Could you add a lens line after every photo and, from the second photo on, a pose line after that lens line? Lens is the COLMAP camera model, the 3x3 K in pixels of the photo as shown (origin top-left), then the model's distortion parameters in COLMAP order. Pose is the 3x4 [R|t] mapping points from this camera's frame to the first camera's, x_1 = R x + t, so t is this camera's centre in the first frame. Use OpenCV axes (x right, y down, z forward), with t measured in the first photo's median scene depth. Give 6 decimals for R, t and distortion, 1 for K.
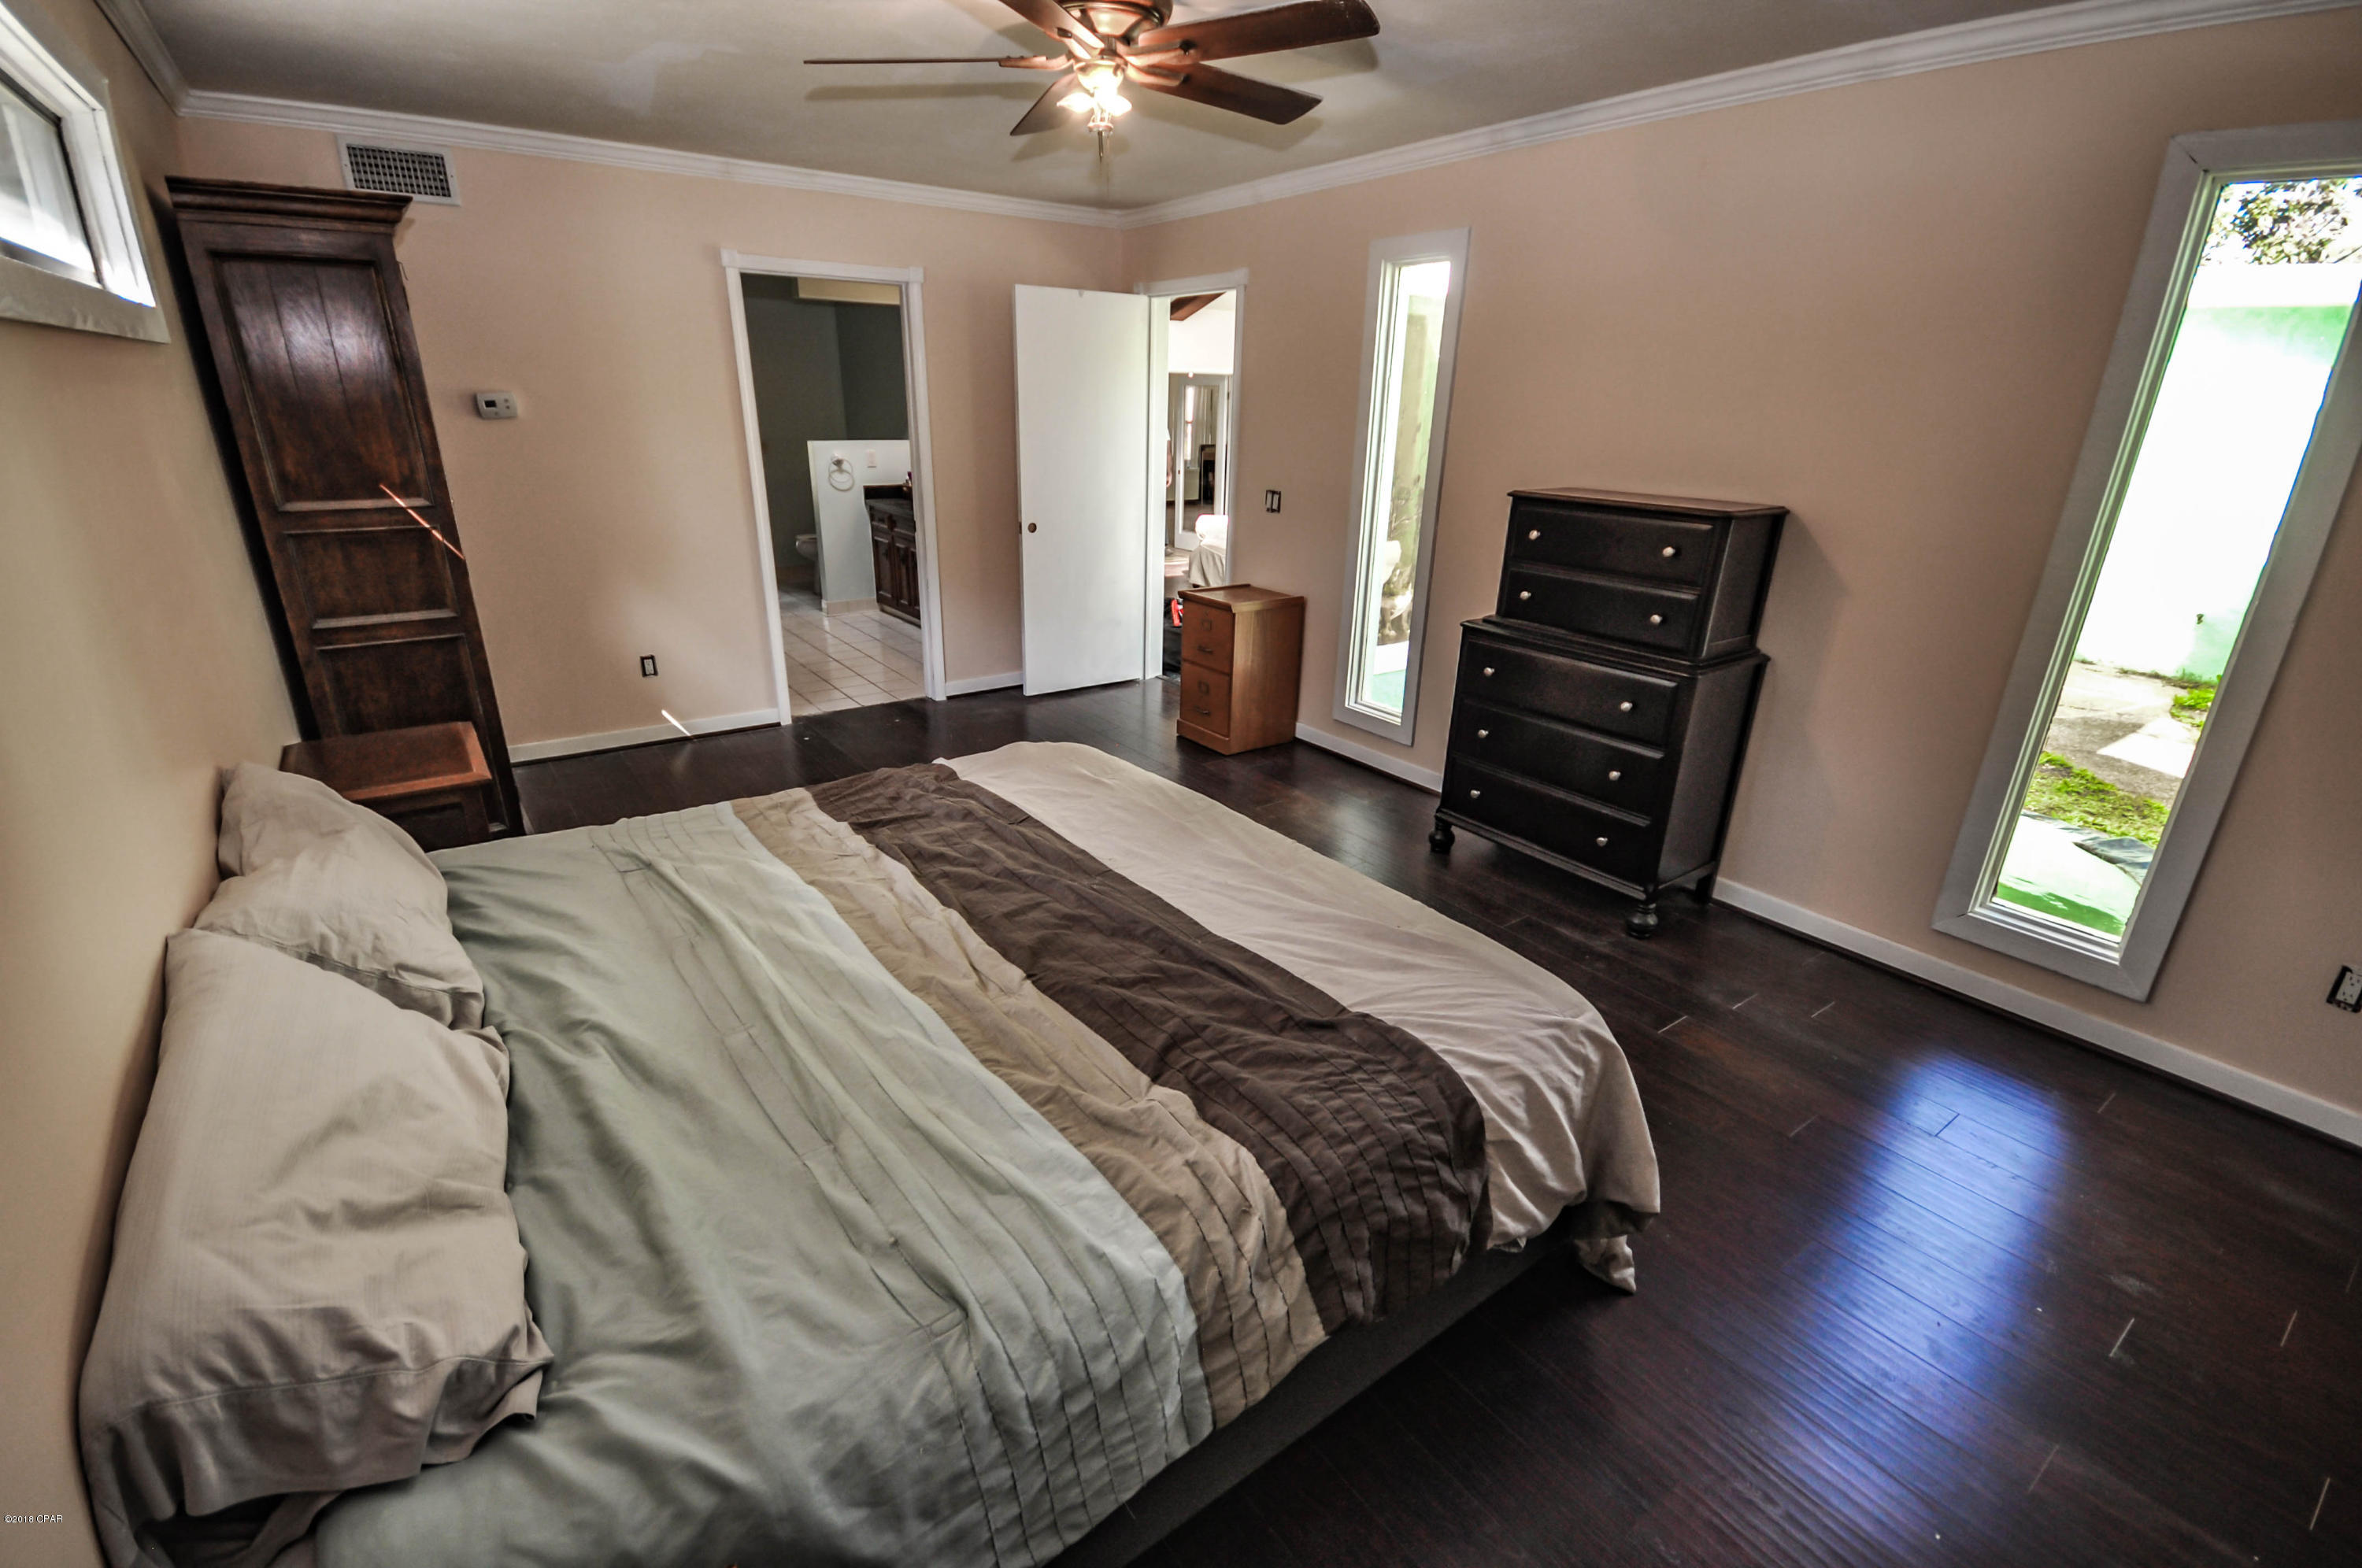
lens RADIAL K [[1031.0, 0, 1200.6], [0, 1031.0, 786.8], [0, 0, 1]] dist [0.019271, -0.011583]
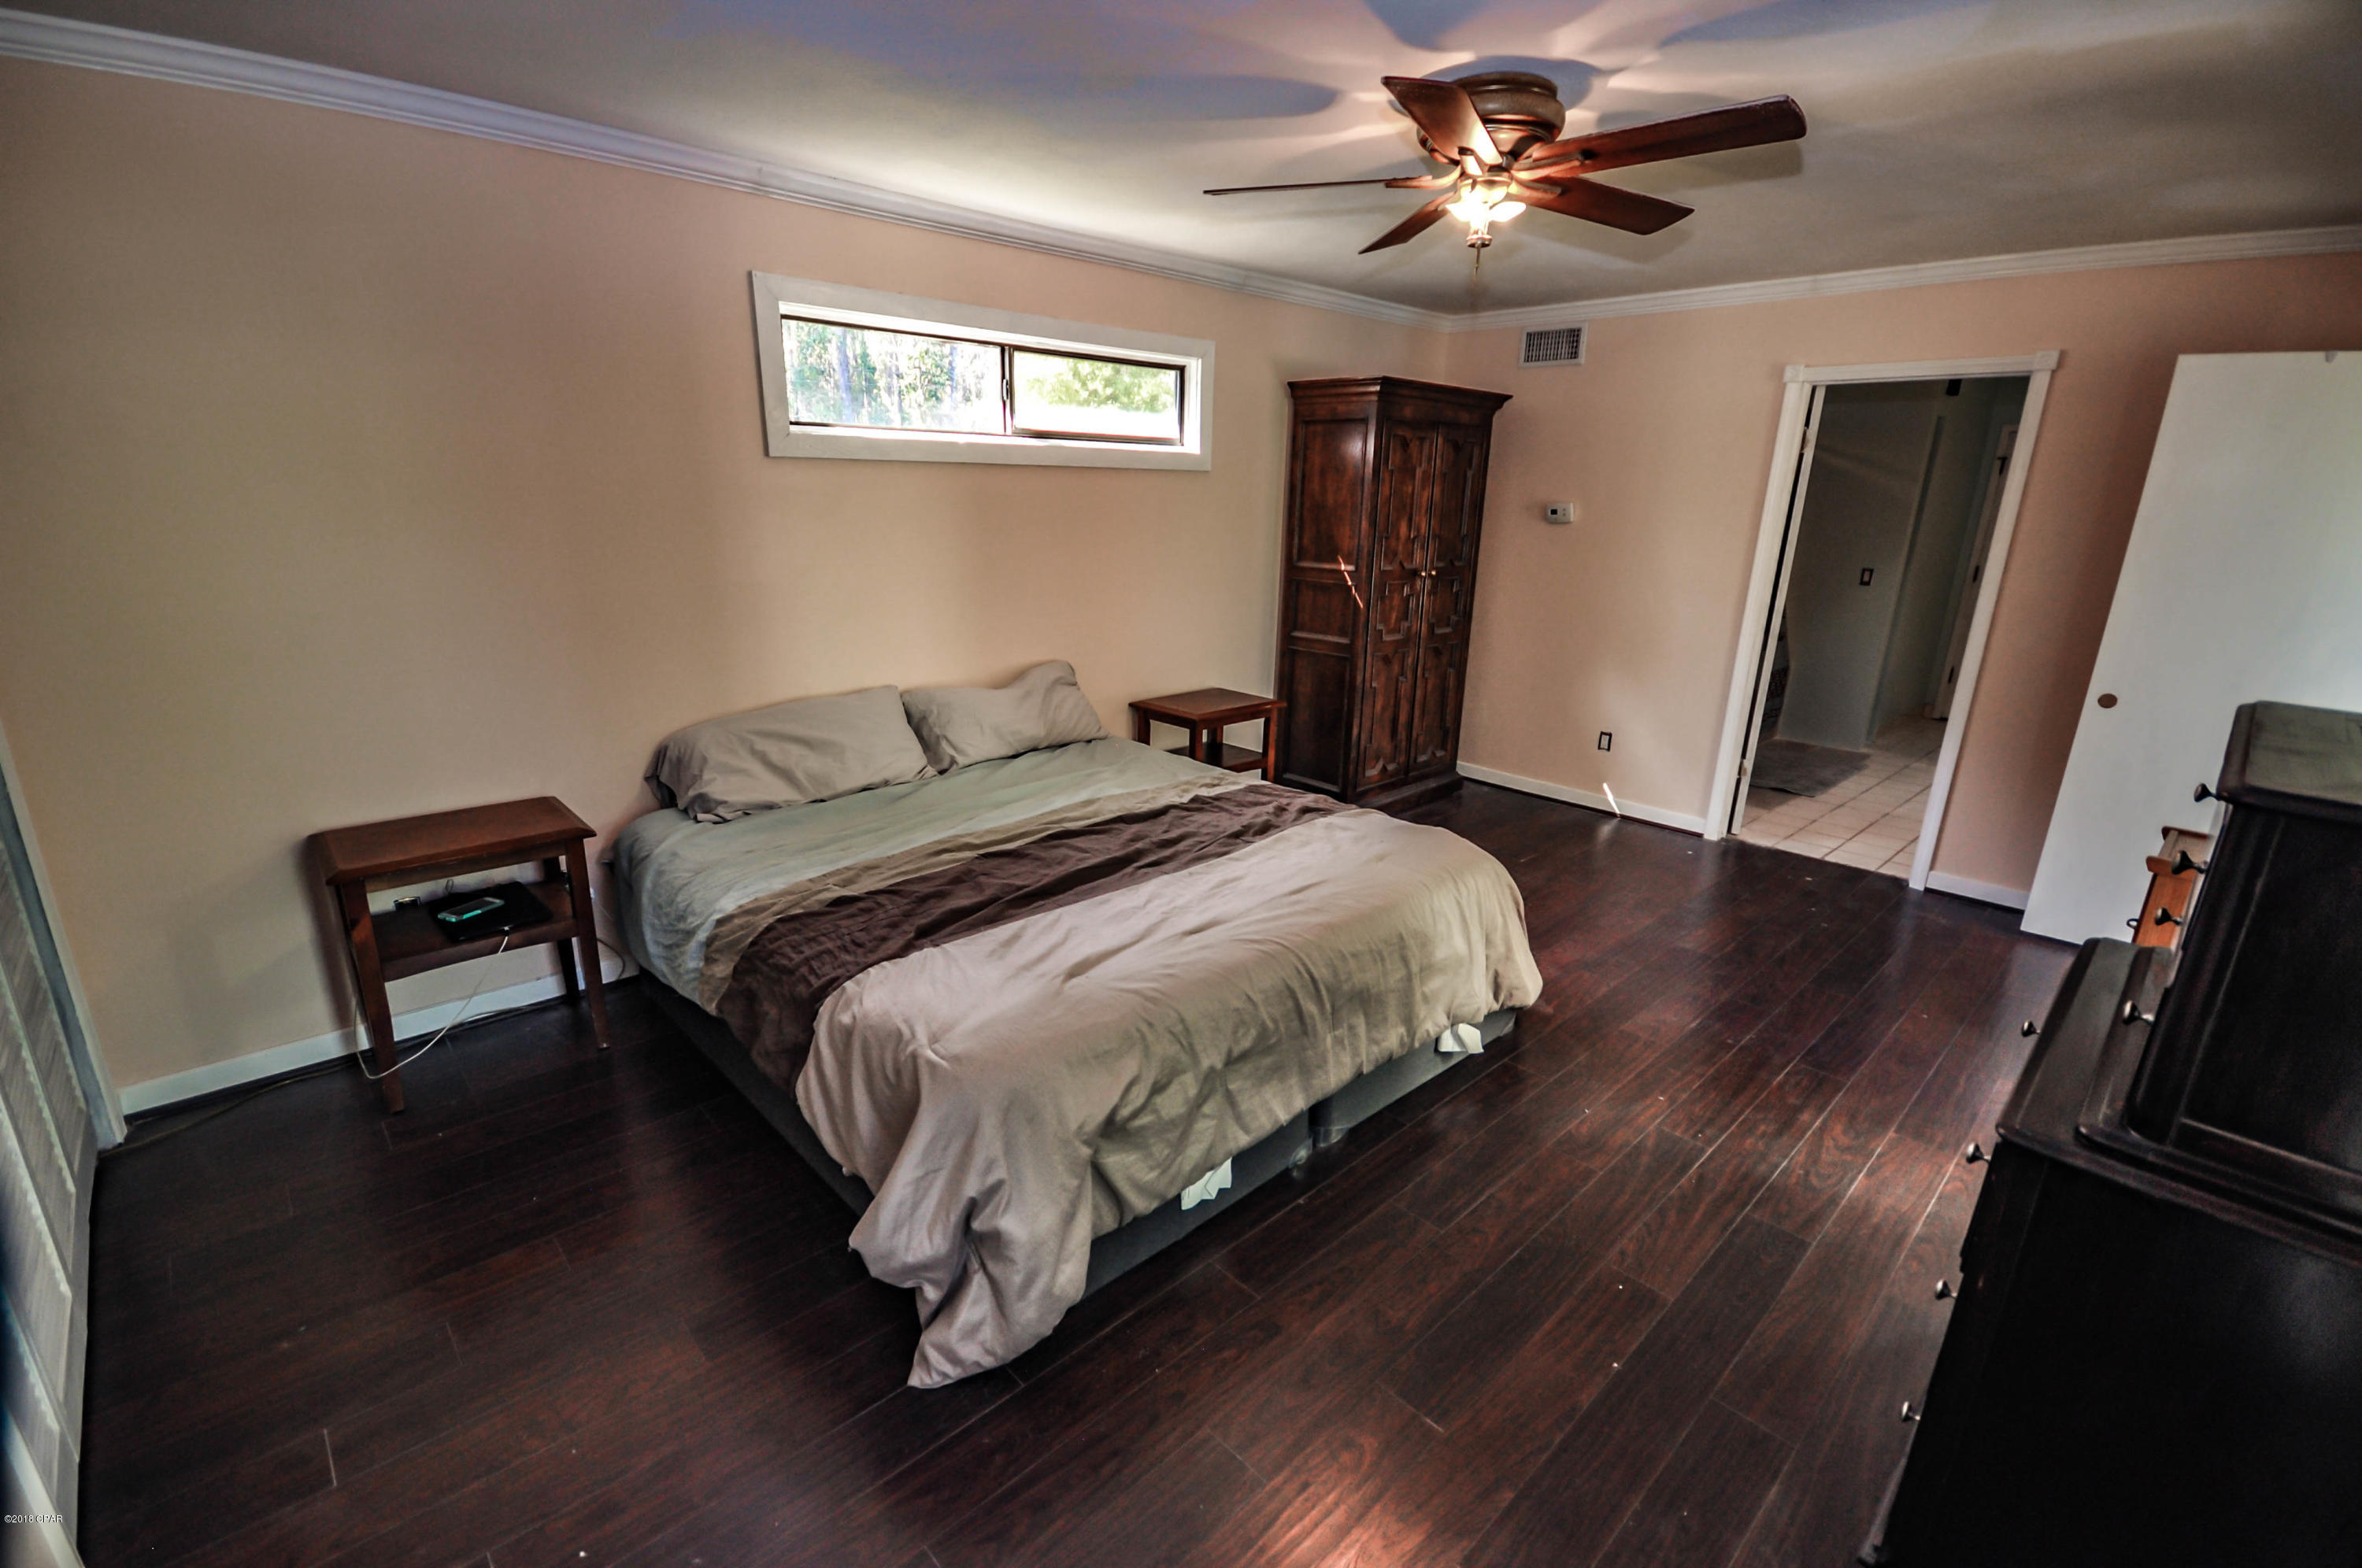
lens RADIAL K [[1043.6, 0, 1169.8], [0, 1043.6, 788.7], [0, 0, 1]] dist [0.001244, -0.000162]
pose [[0.117697, 0.263486, -0.957456, 0.496440], [-0.372171, 0.905589, 0.203463, -0.122401], [0.920672, 0.332390, 0.204647, 0.346458]]
